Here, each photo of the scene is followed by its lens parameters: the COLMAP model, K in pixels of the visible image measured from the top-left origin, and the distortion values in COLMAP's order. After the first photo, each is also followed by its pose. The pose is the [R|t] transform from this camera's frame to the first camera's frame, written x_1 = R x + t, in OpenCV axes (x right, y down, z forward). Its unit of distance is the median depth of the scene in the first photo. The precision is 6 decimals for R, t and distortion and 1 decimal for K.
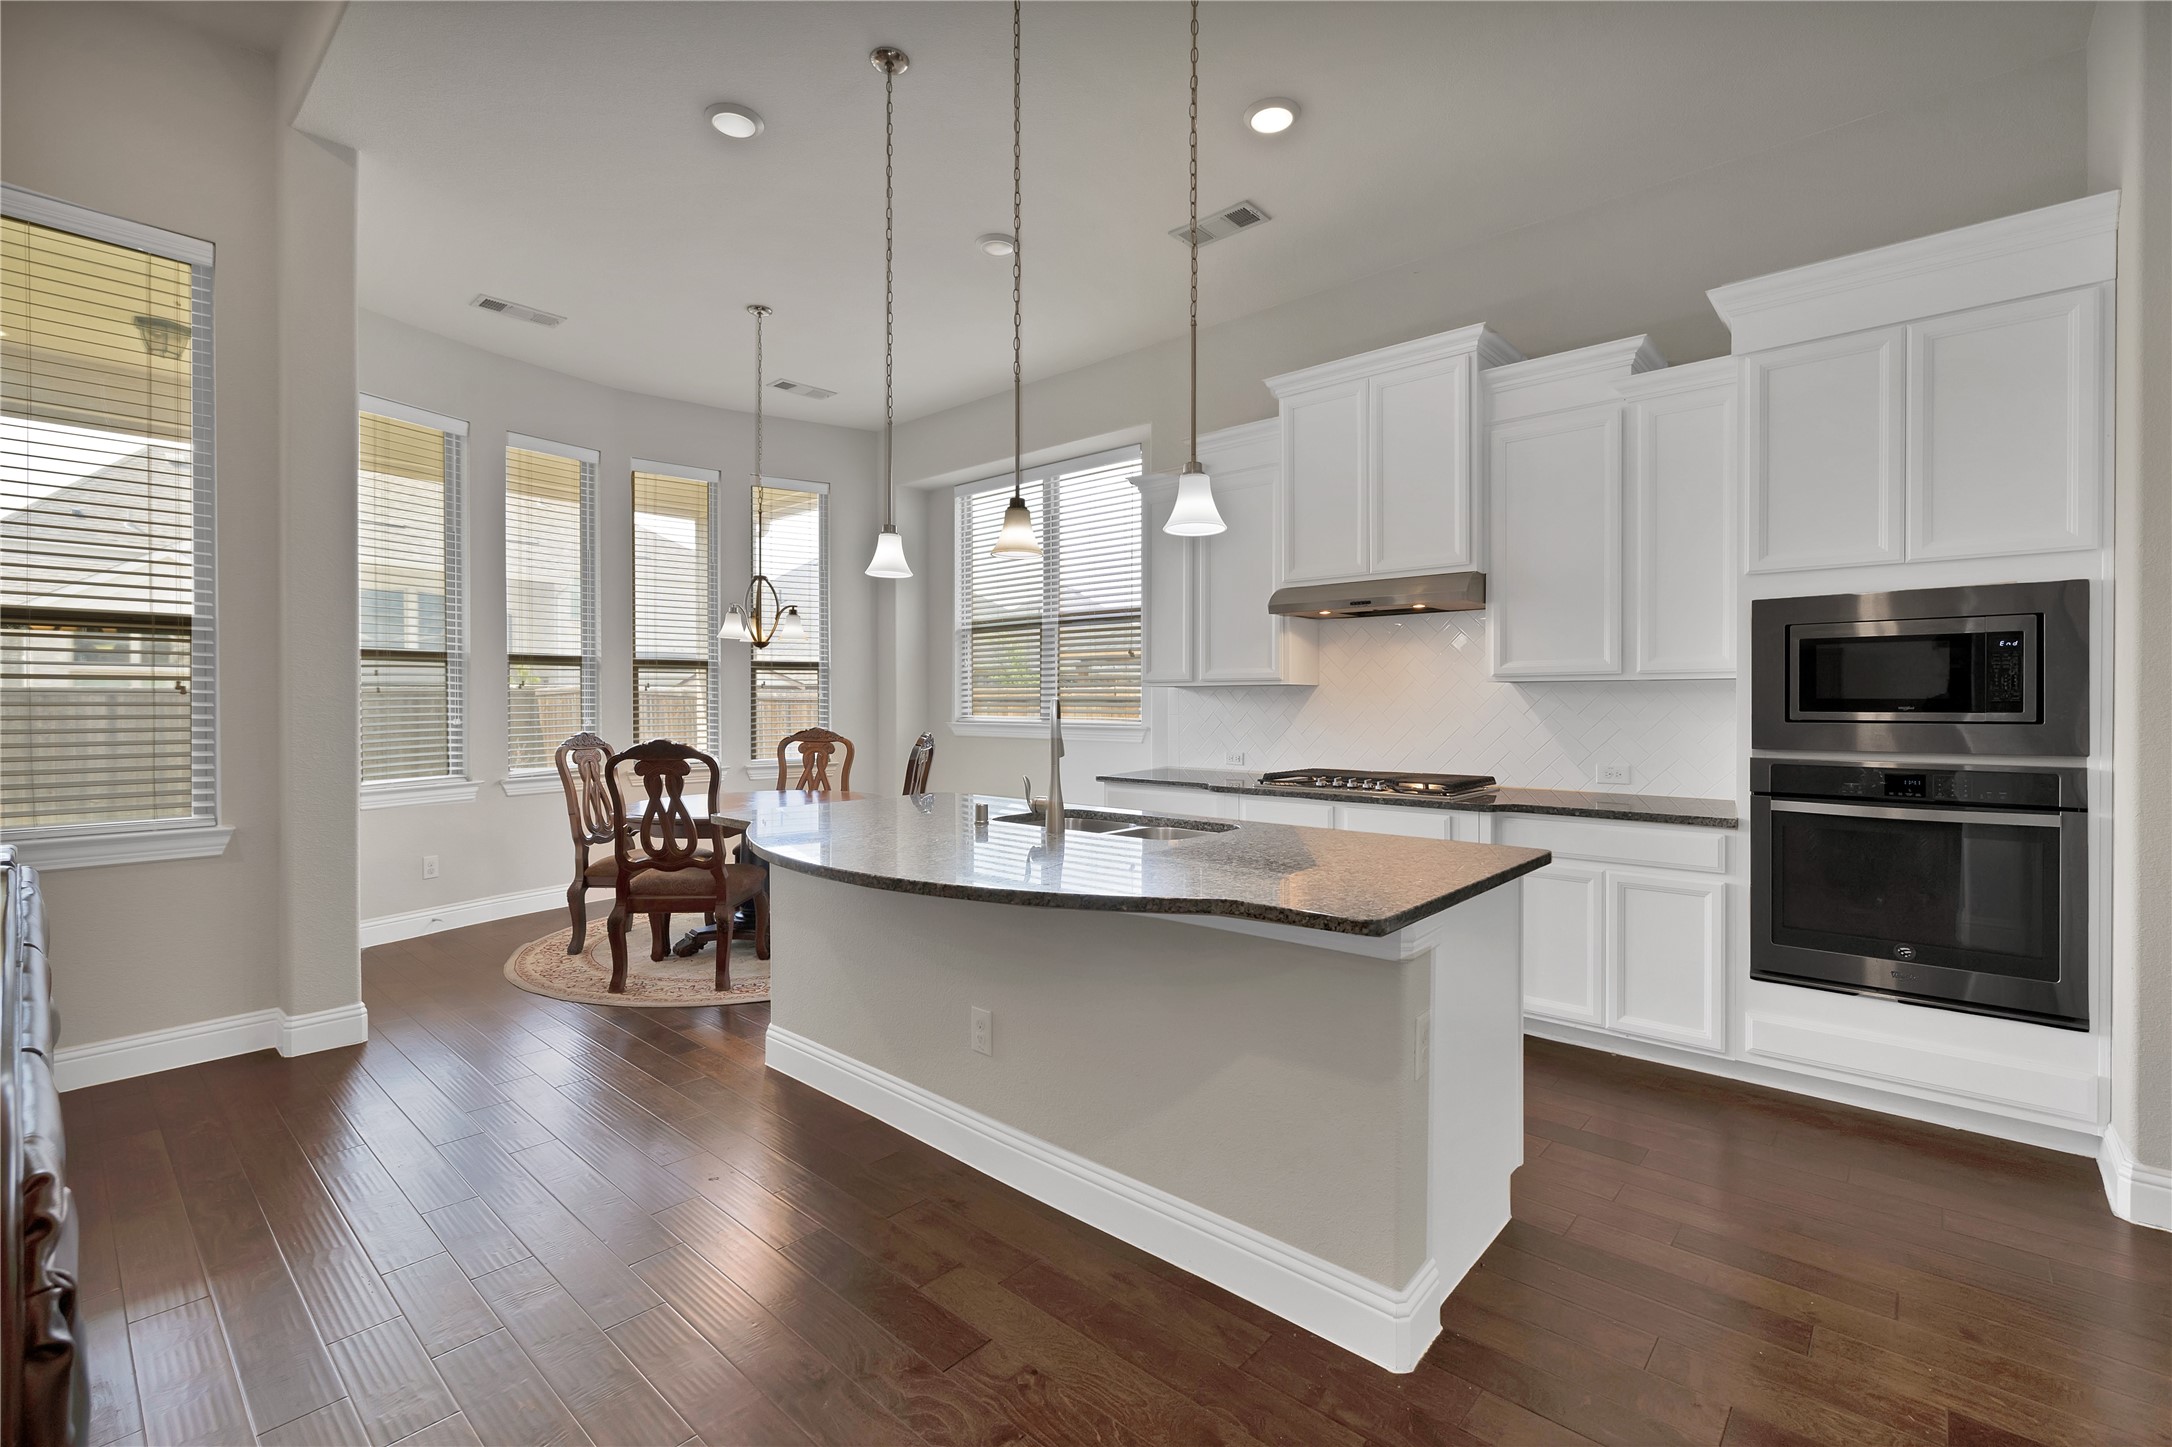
lens RADIAL K [[921.0, 0, 1072.2], [0, 921.0, 708.9], [0, 0, 1]] dist [-0.014905, -0.000036]
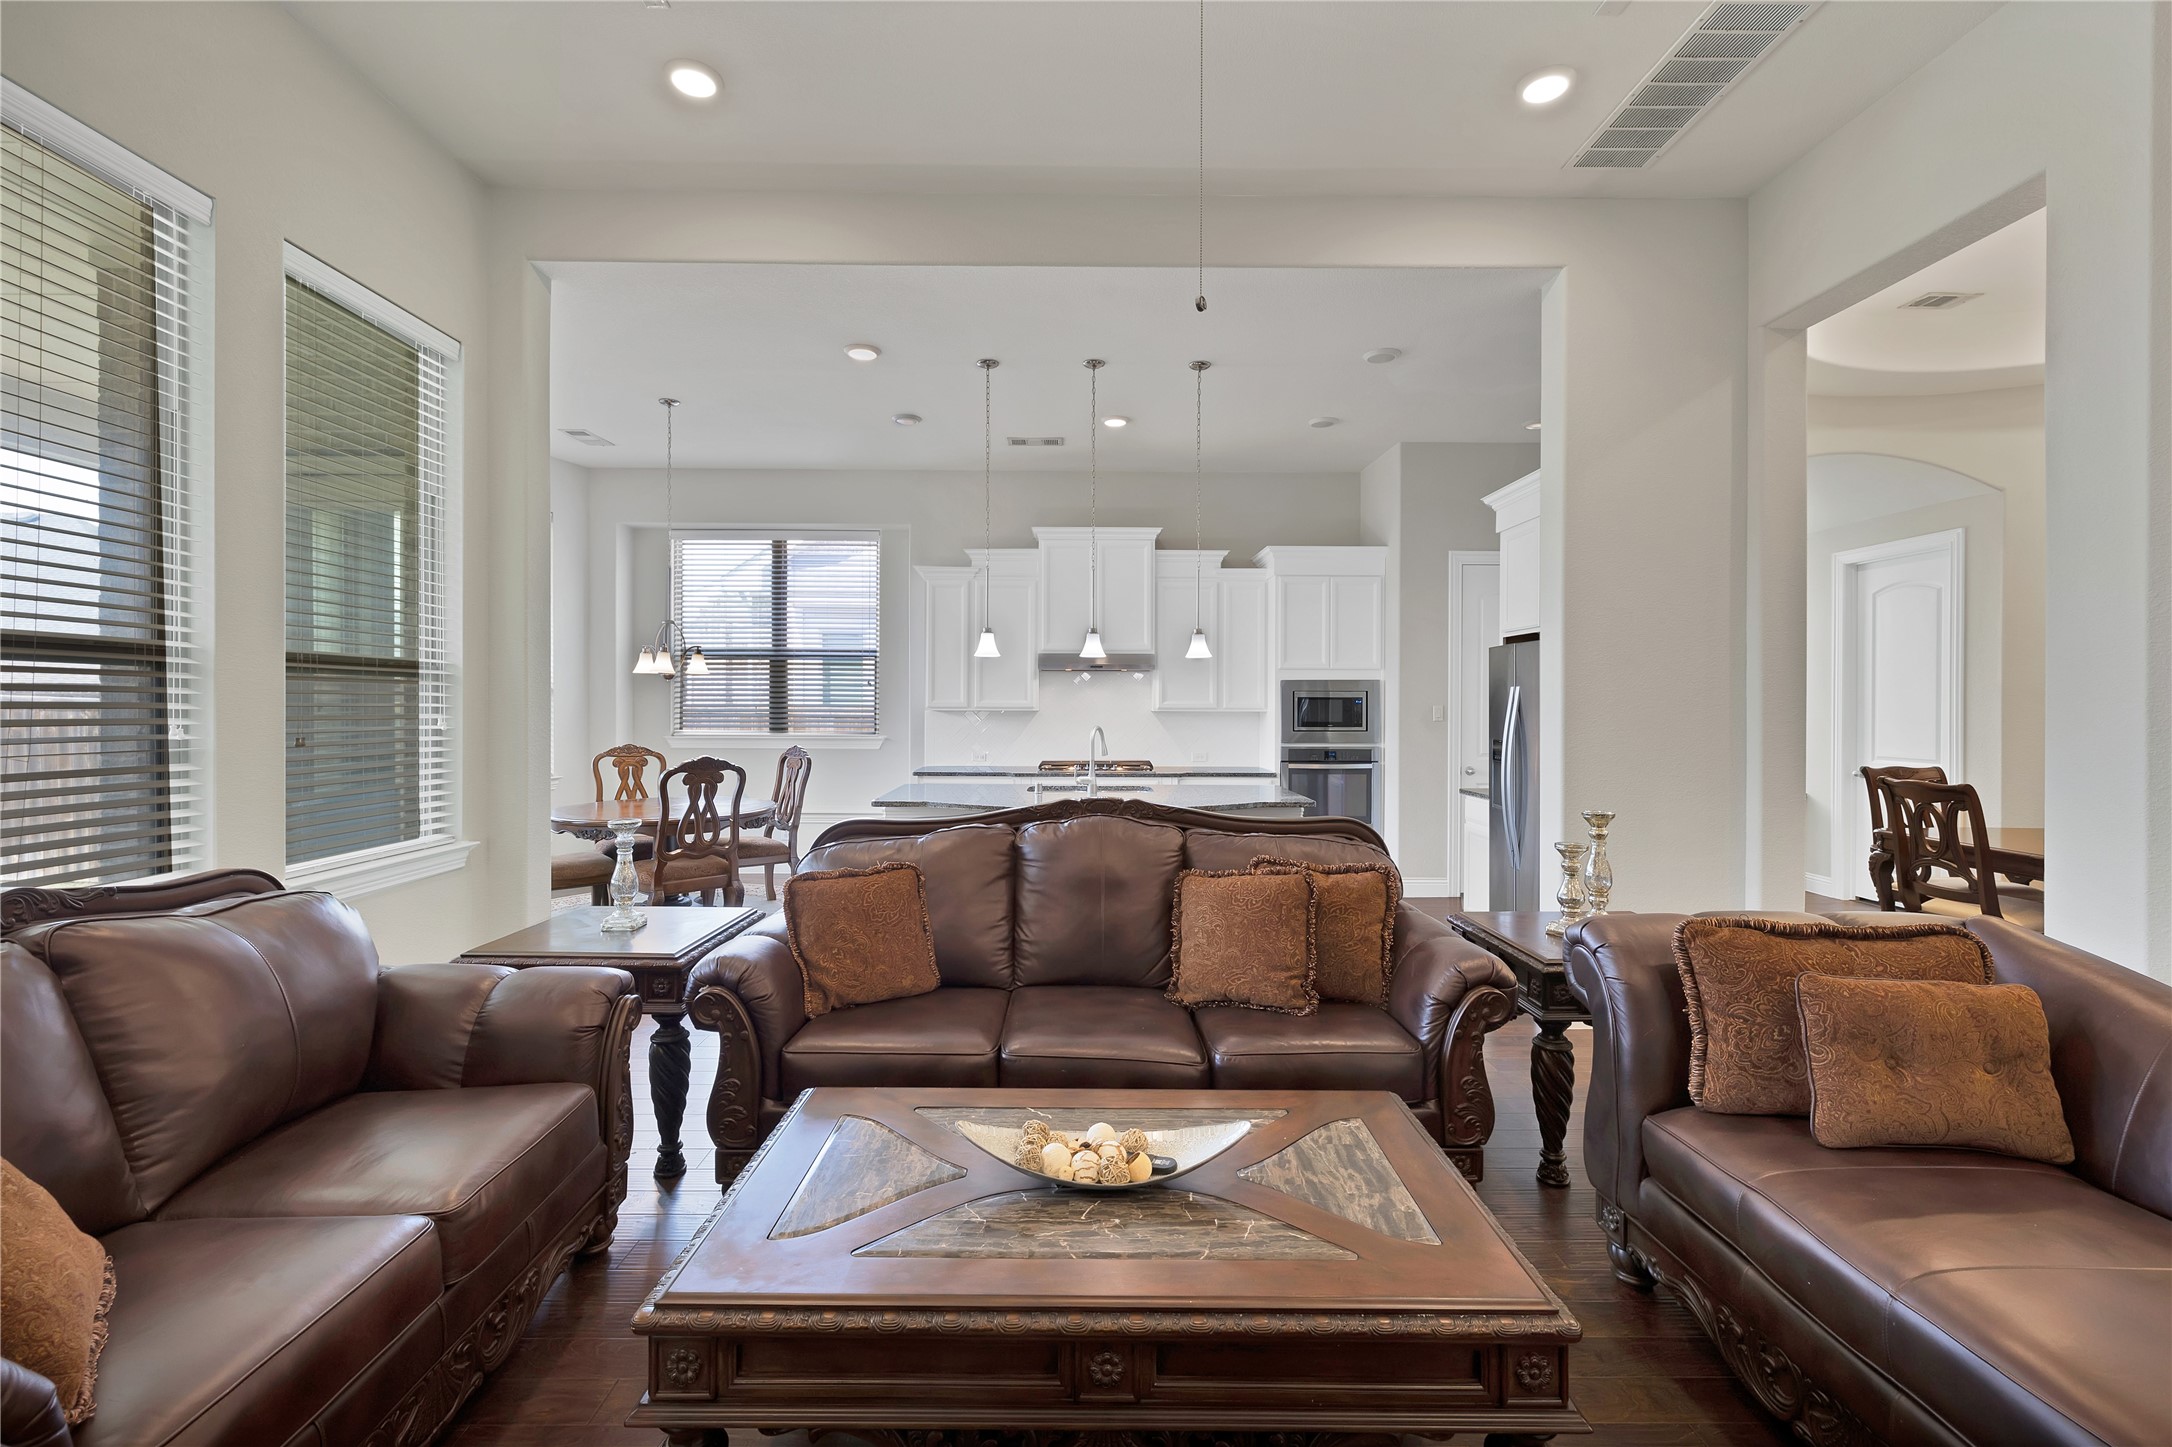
lens RADIAL K [[921.0, 0, 1072.2], [0, 921.0, 708.9], [0, 0, 1]] dist [-0.014905, -0.000036]
pose [[0.751590, -0.001118, 0.659630, -0.947116], [0.001191, 0.999999, 0.000338, -0.035144], [-0.659630, 0.000531, 0.751591, -0.334376]]
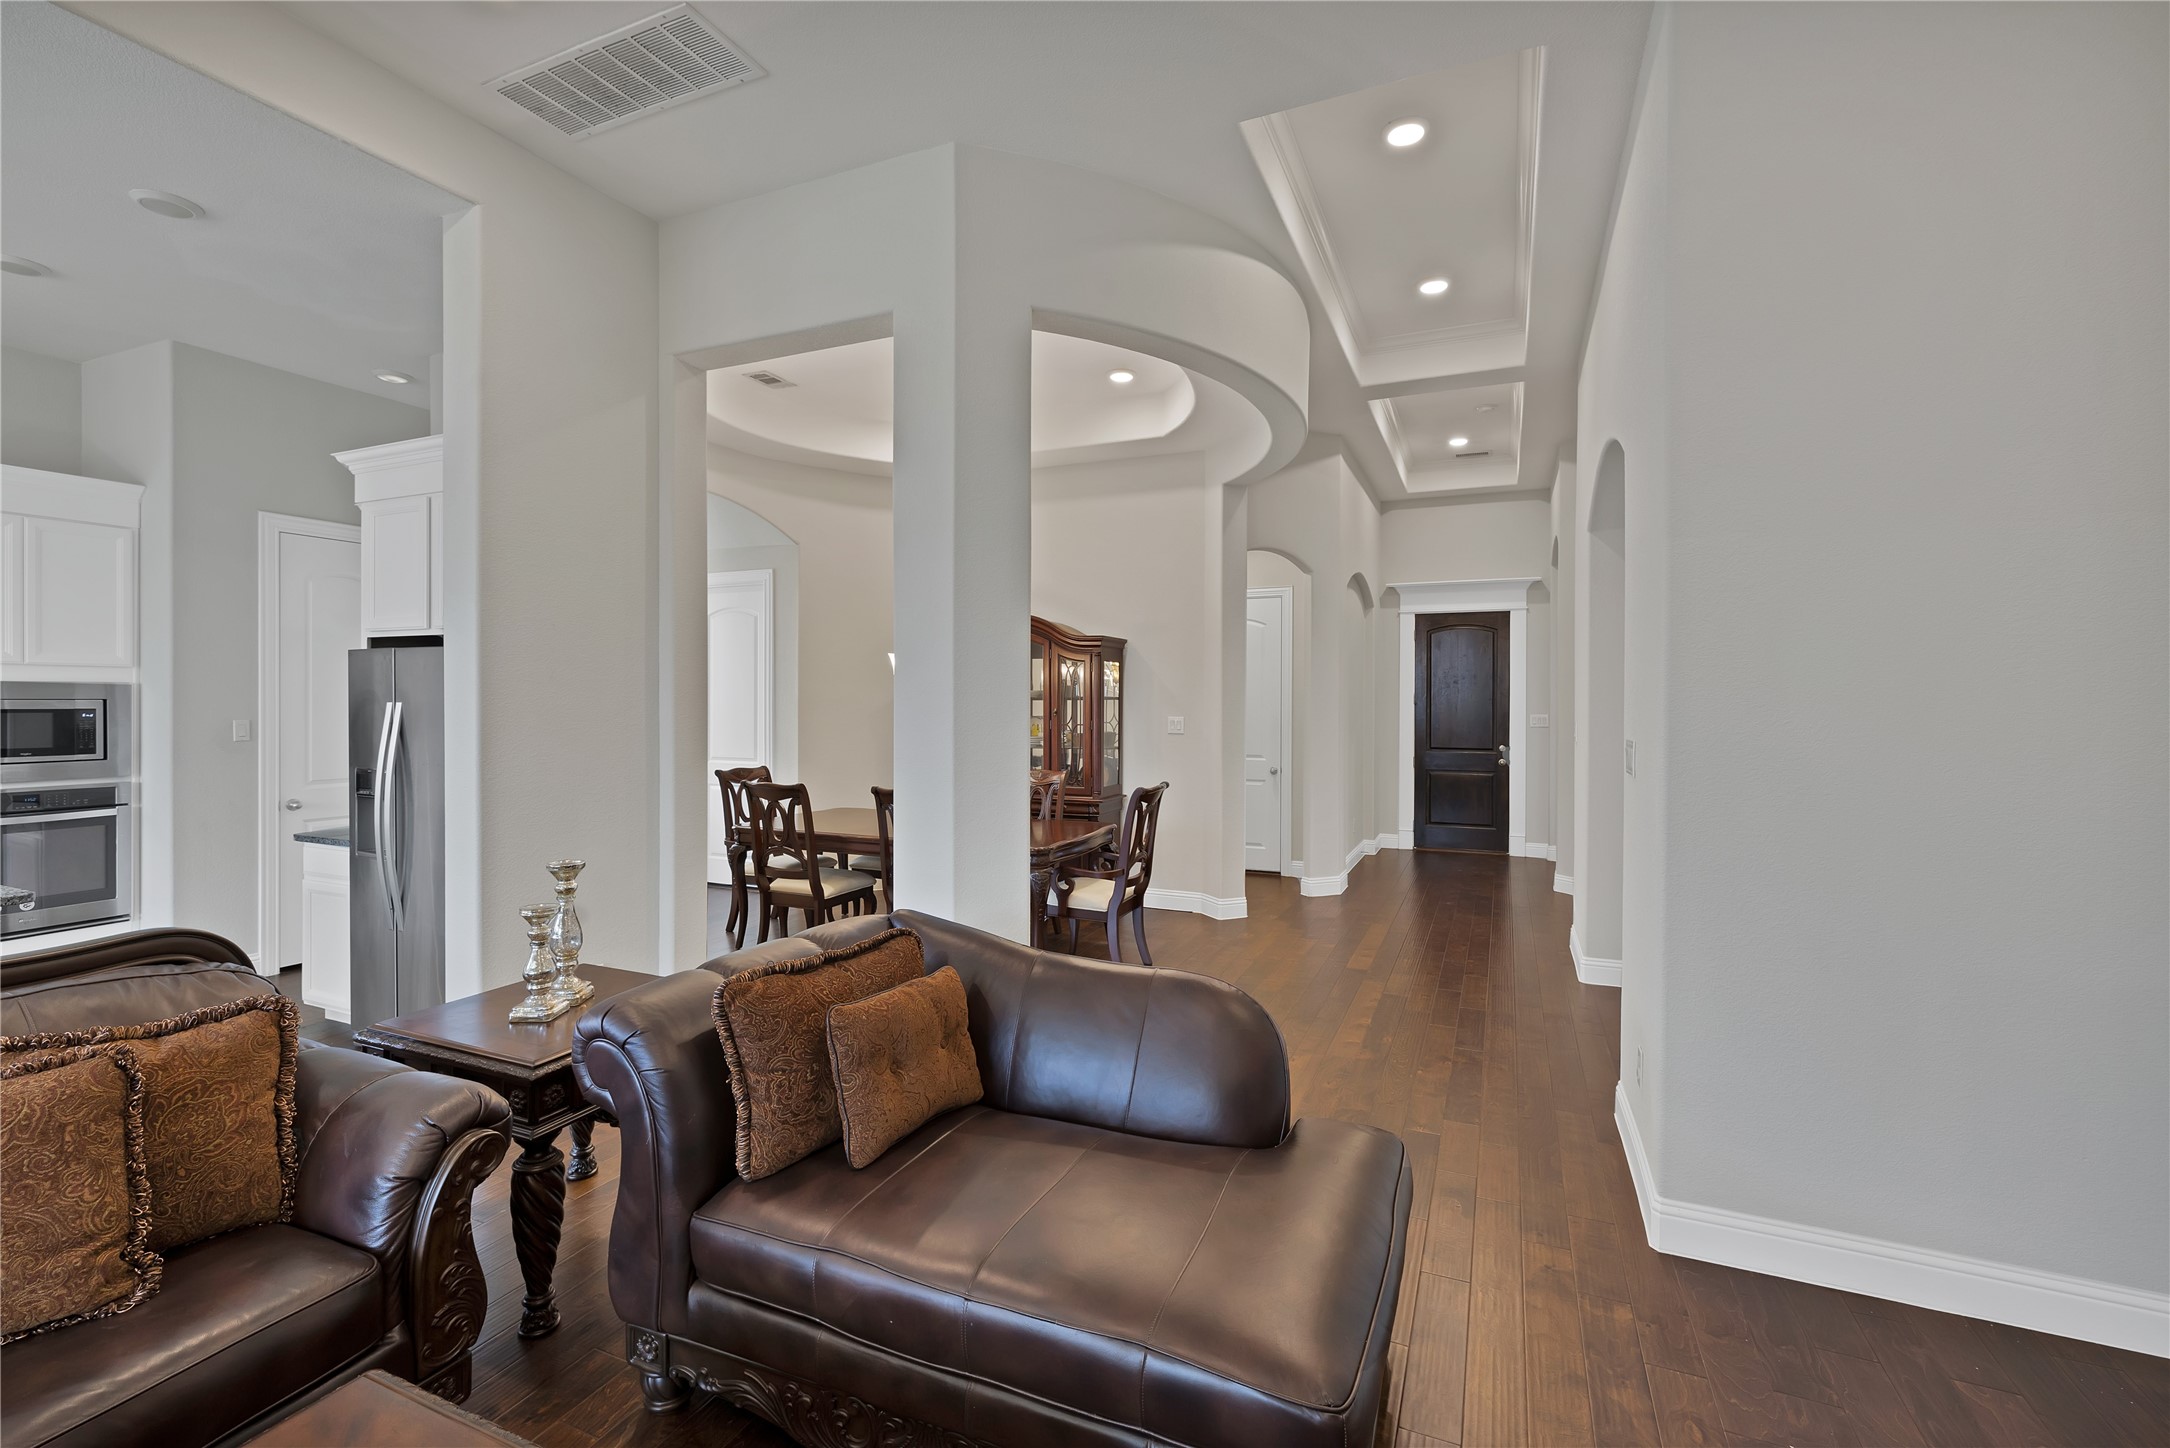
lens RADIAL K [[943.0, 0, 1090.4], [0, 943.0, 709.2], [0, 0, 1]] dist [0.001844, 0.000045]
pose [[-0.299116, -0.006439, 0.954195, -0.878834], [0.003256, 0.999965, 0.007769, -0.060879], [-0.954211, 0.005430, -0.299085, -0.216443]]
